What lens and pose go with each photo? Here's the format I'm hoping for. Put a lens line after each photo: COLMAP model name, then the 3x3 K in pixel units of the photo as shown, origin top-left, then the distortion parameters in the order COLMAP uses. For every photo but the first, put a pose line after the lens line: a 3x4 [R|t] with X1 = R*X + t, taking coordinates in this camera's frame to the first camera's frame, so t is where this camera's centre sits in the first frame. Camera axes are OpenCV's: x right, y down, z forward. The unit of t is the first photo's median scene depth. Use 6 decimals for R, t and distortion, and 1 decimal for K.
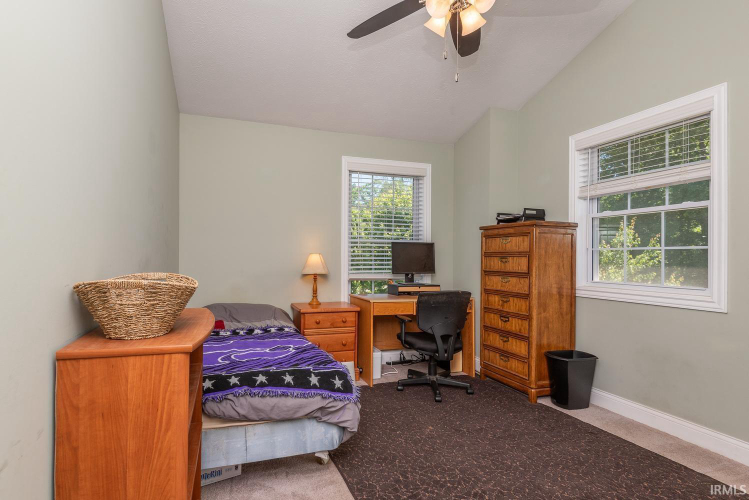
lens RADIAL K [[365.4, 0, 374.5], [0, 365.4, 250.0], [0, 0, 1]] dist [0.001527, -0.000343]
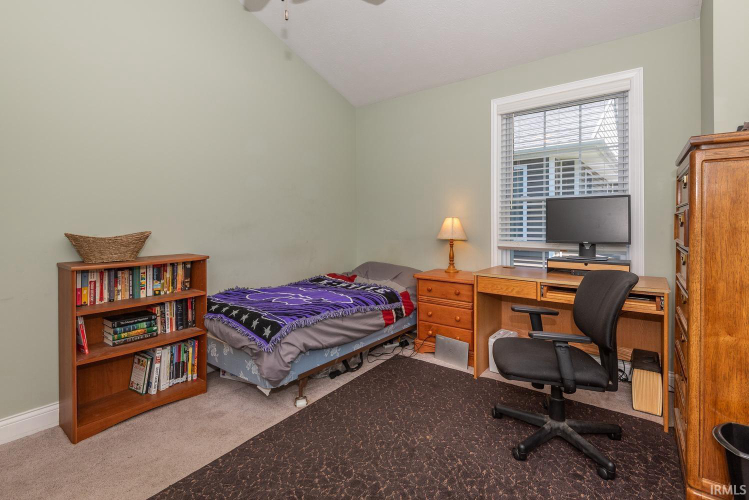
lens RADIAL K [[369.8, 0, 373.1], [0, 369.8, 226.0], [0, 0, 1]] dist [-0.000340, -0.000263]
pose [[0.546346, -0.006354, -0.837535, 0.503303], [0.024402, 0.999667, 0.008334, 0.018850], [0.837204, -0.024991, 0.546320, 0.323474]]
